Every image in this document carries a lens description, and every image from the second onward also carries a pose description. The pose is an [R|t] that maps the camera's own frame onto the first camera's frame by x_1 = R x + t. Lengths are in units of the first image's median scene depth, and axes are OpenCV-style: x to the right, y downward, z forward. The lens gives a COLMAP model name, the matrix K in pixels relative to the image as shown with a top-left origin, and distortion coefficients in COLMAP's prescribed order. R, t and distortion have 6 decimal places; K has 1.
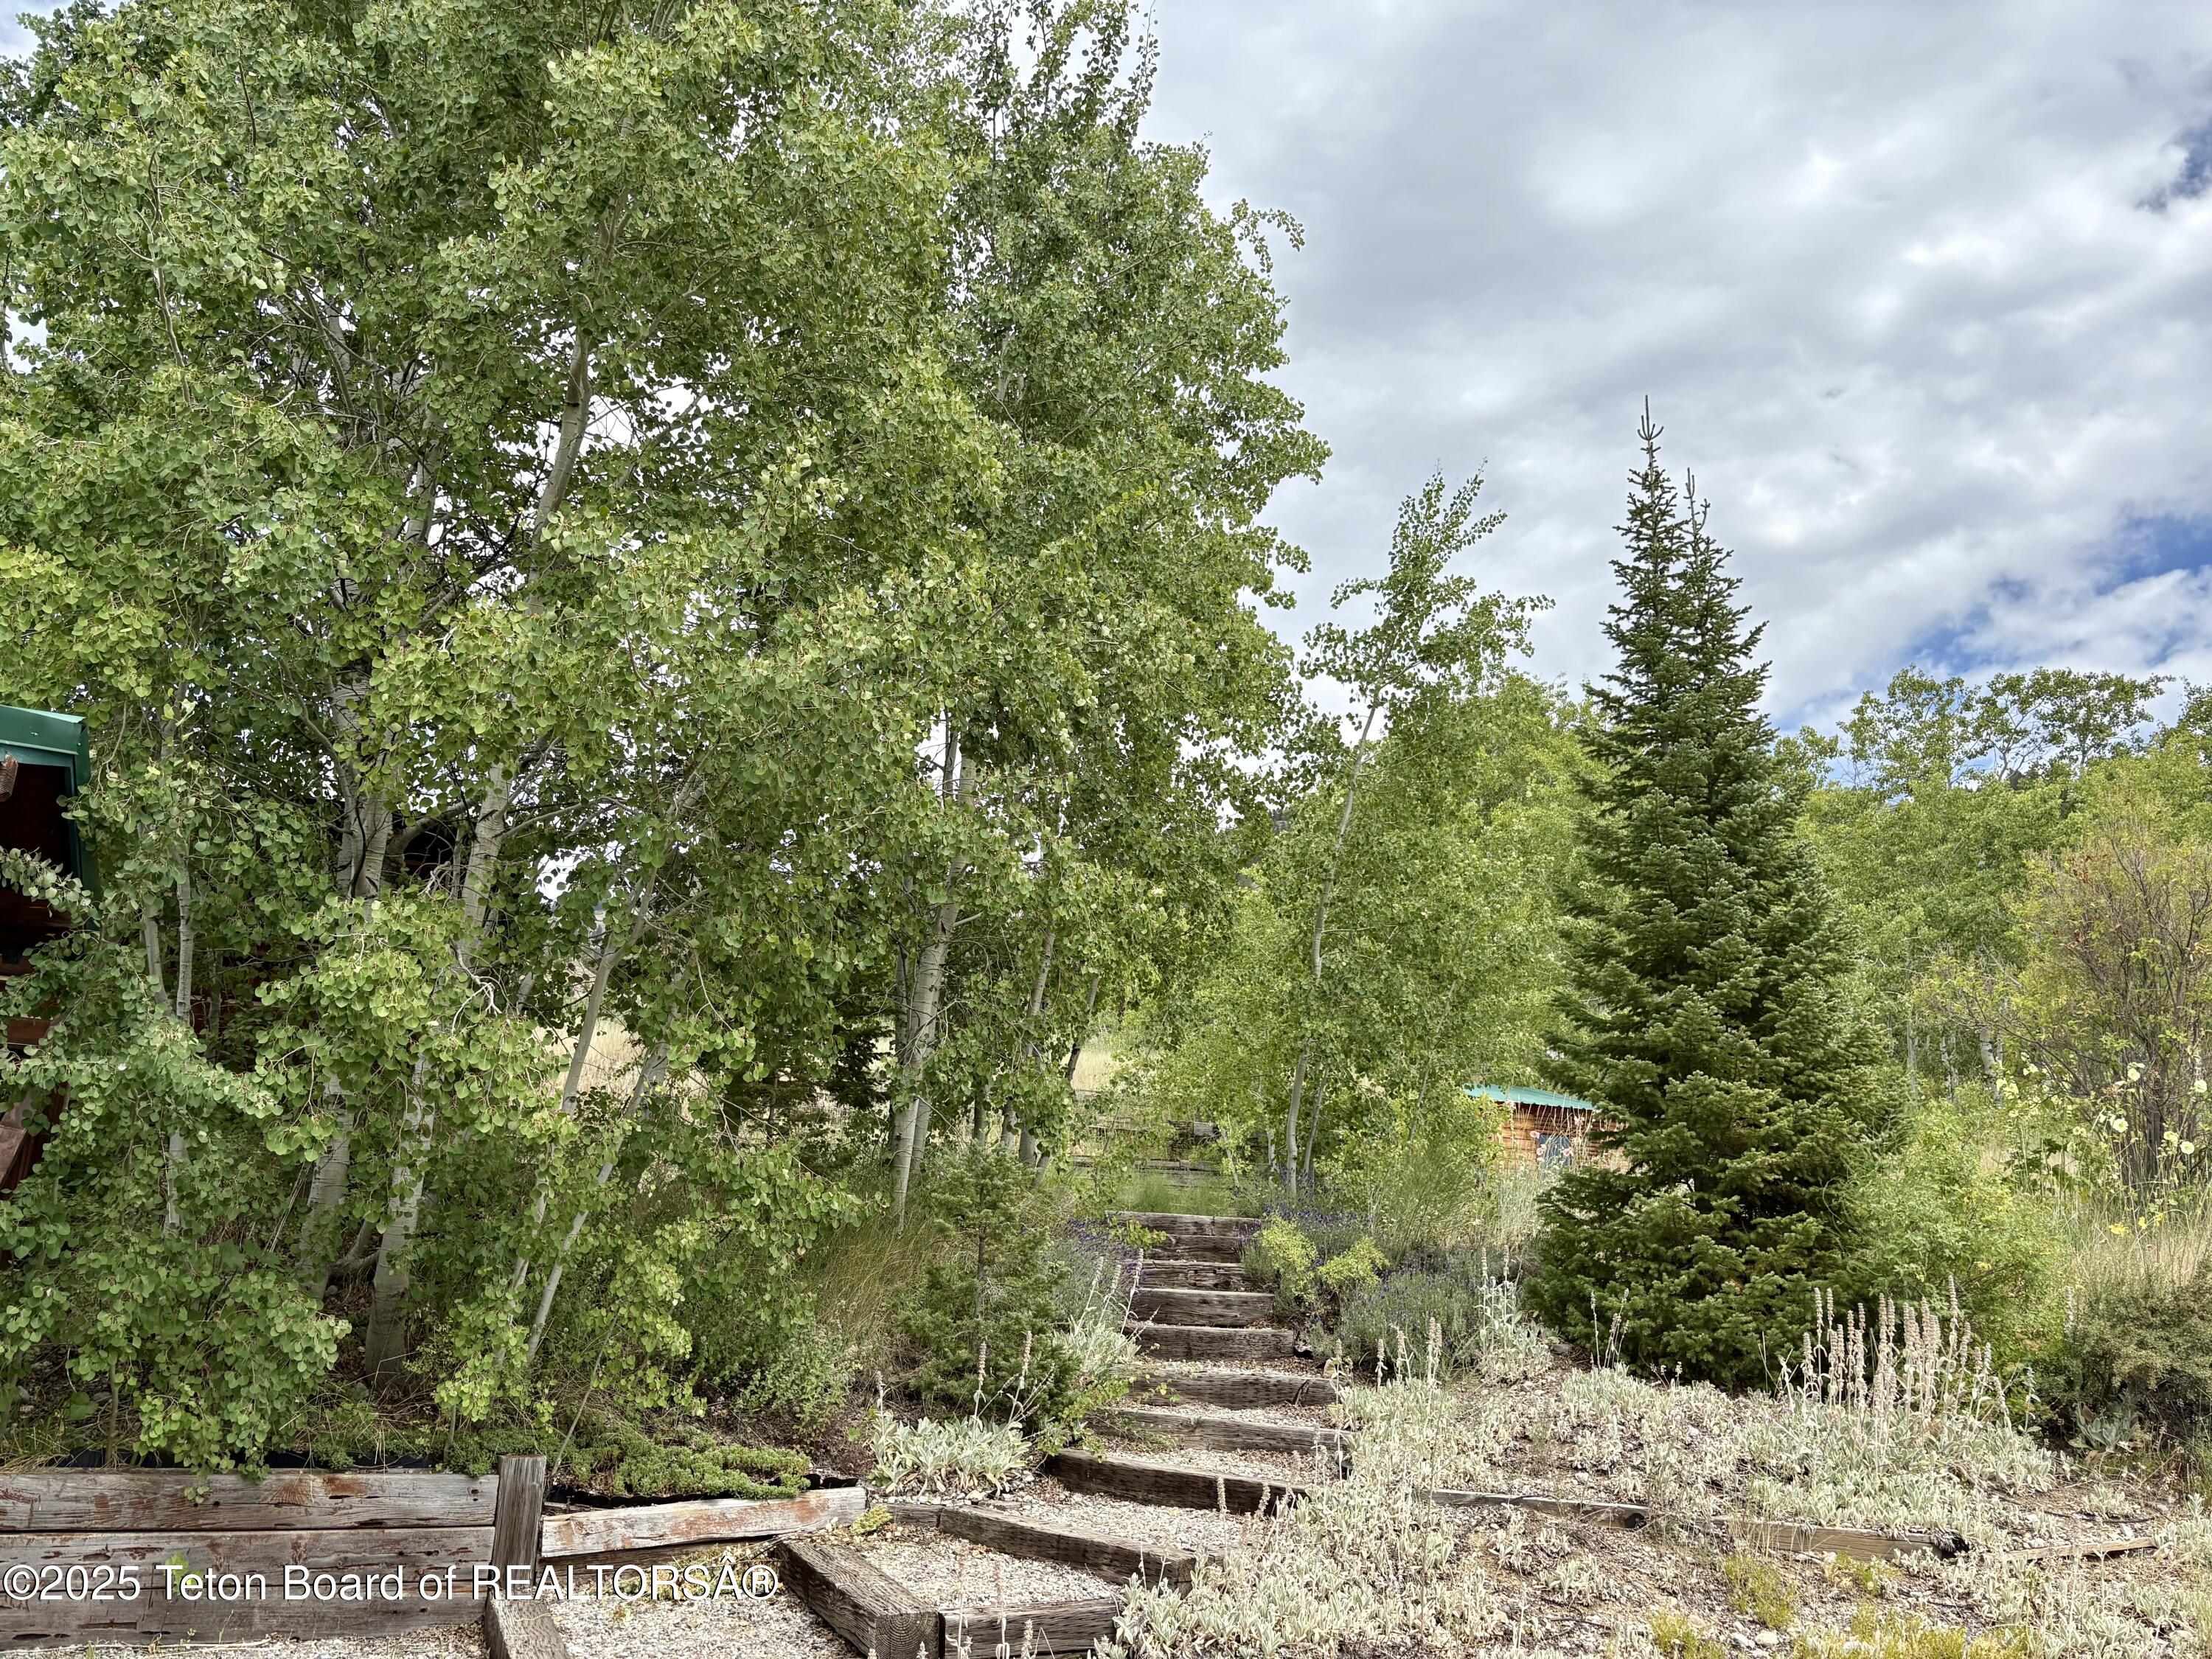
lens RADIAL K [[1714.3, 0, 1106.0], [0, 1714.3, 829.5], [0, 0, 1]] dist [0.056987, -0.003752]
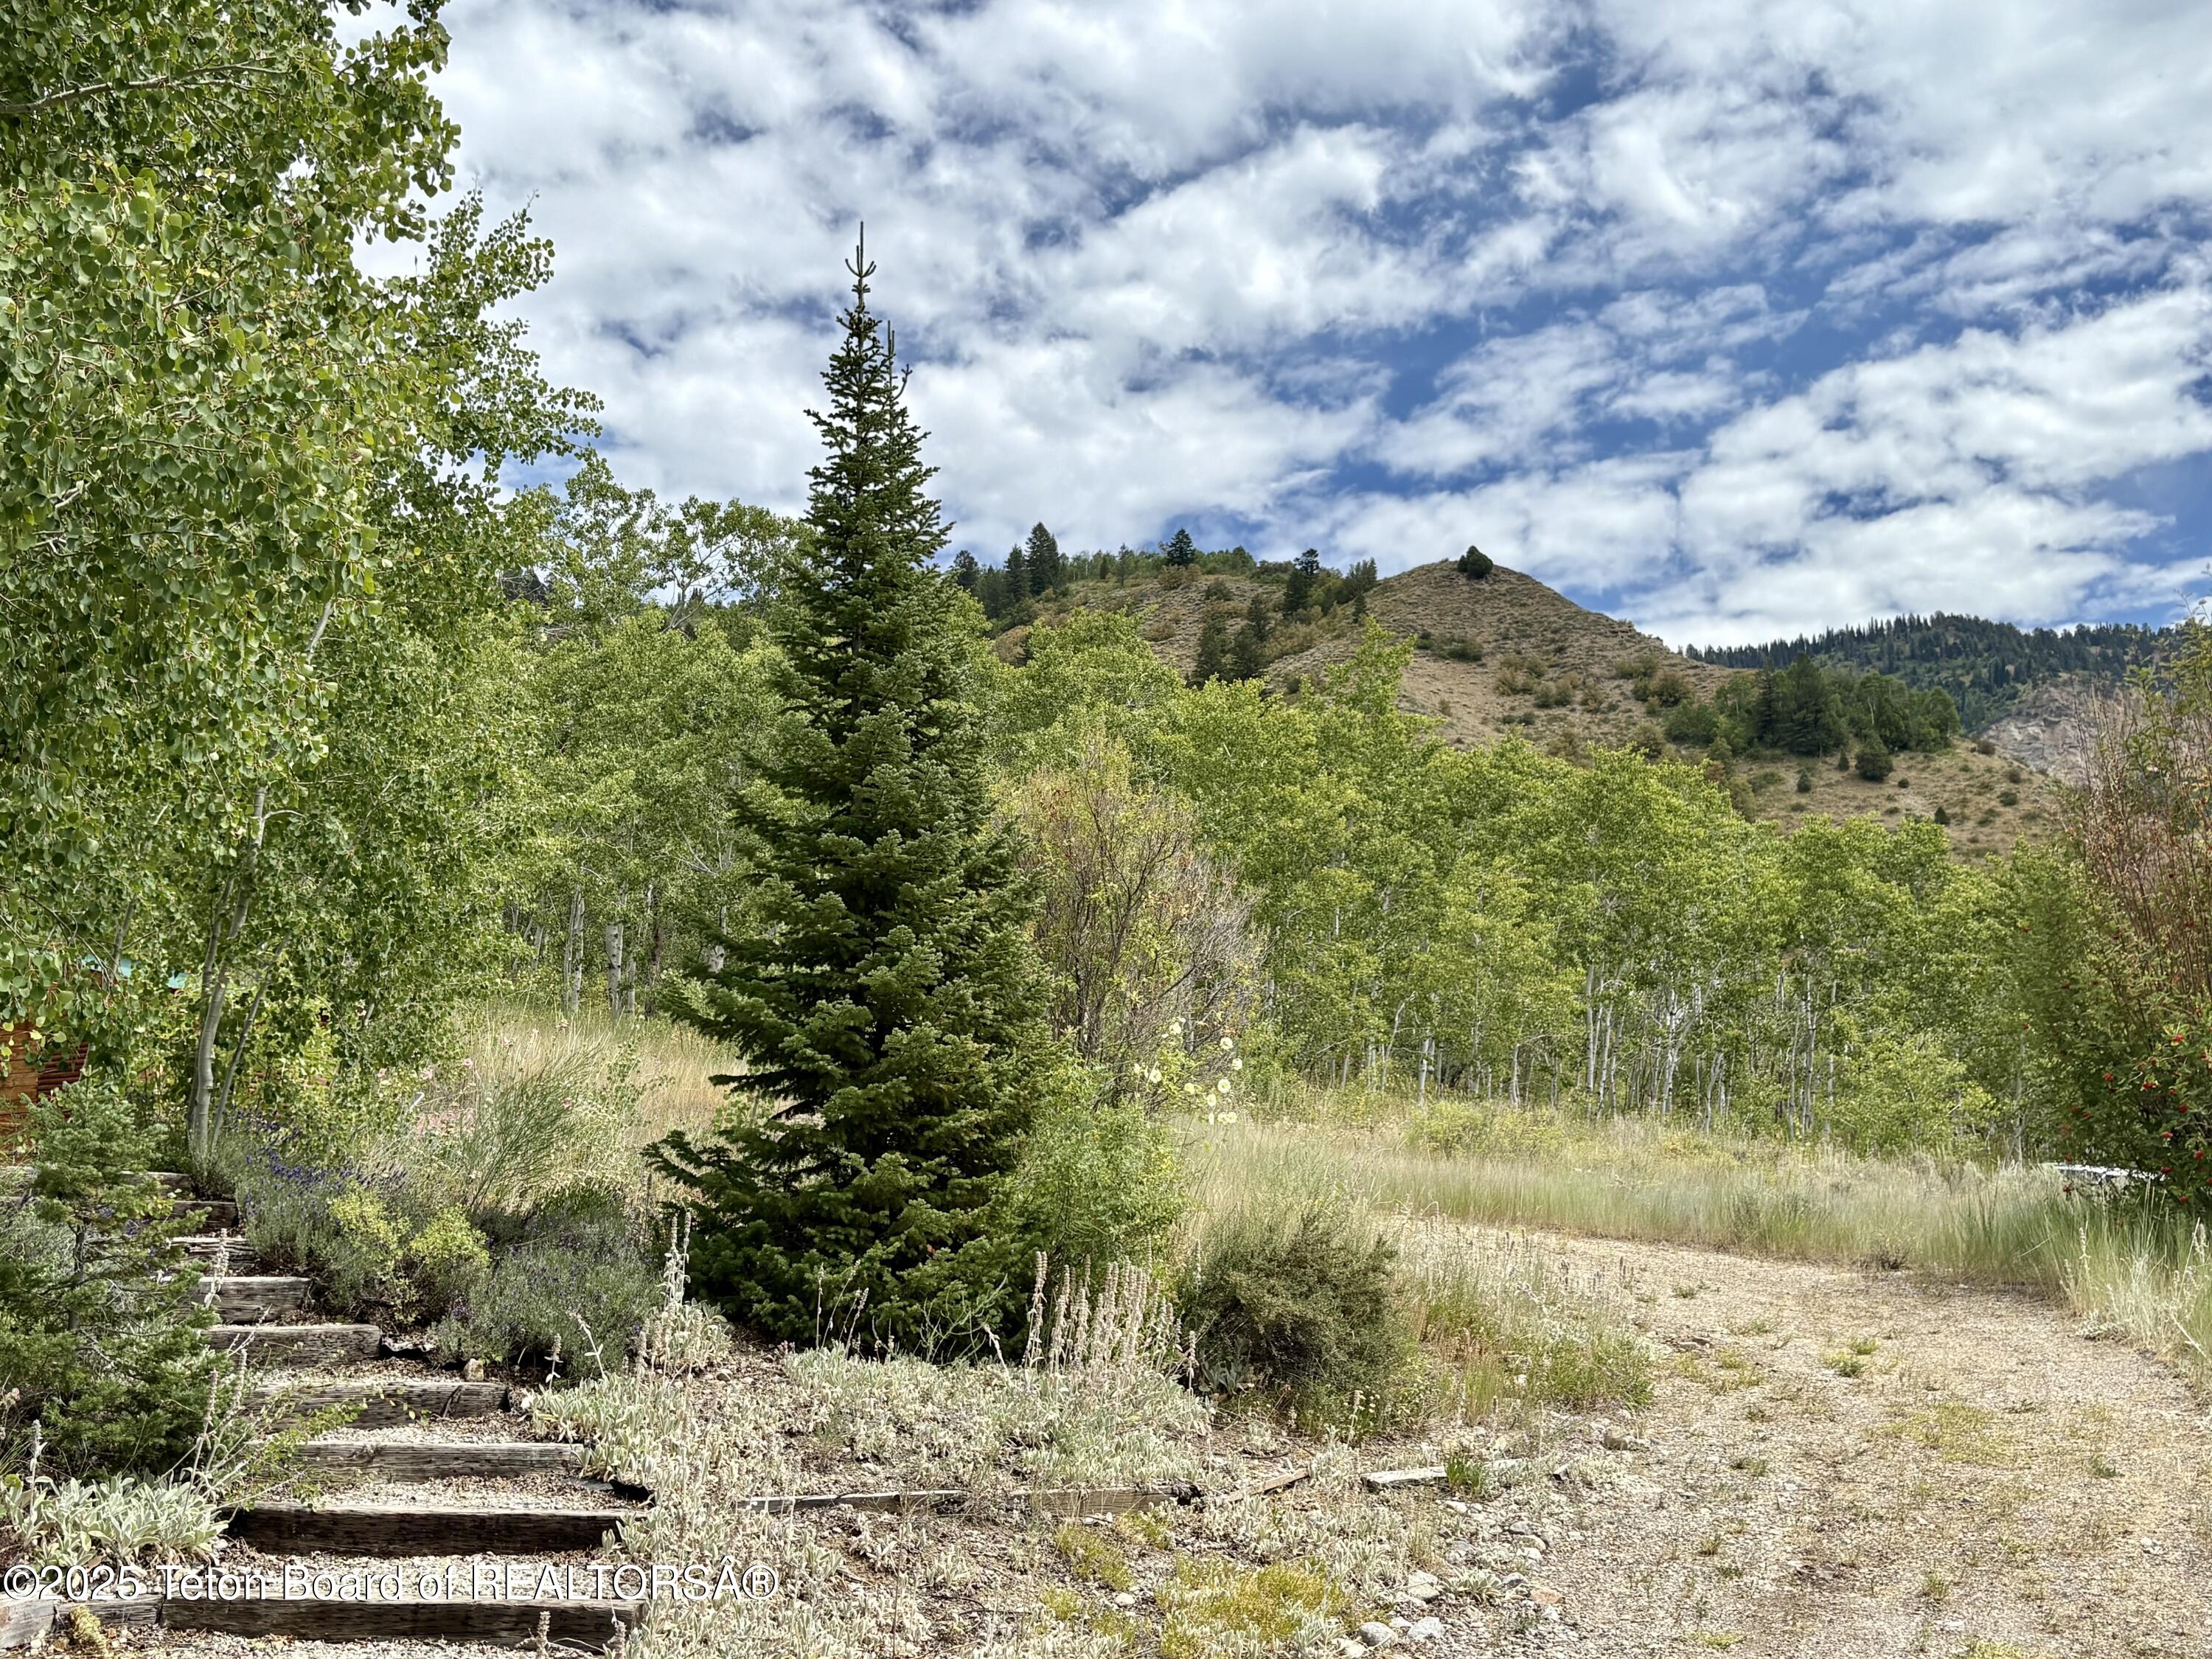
lens RADIAL K [[2329.5, 0, 1106.0], [0, 2329.5, 829.5], [0, 0, 1]] dist [0.120454, -0.014701]
pose [[0.744164, 0.094739, 0.661245, -0.404959], [-0.158305, 0.986705, 0.036788, -0.021979], [-0.648968, -0.132054, 0.749268, 0.021137]]
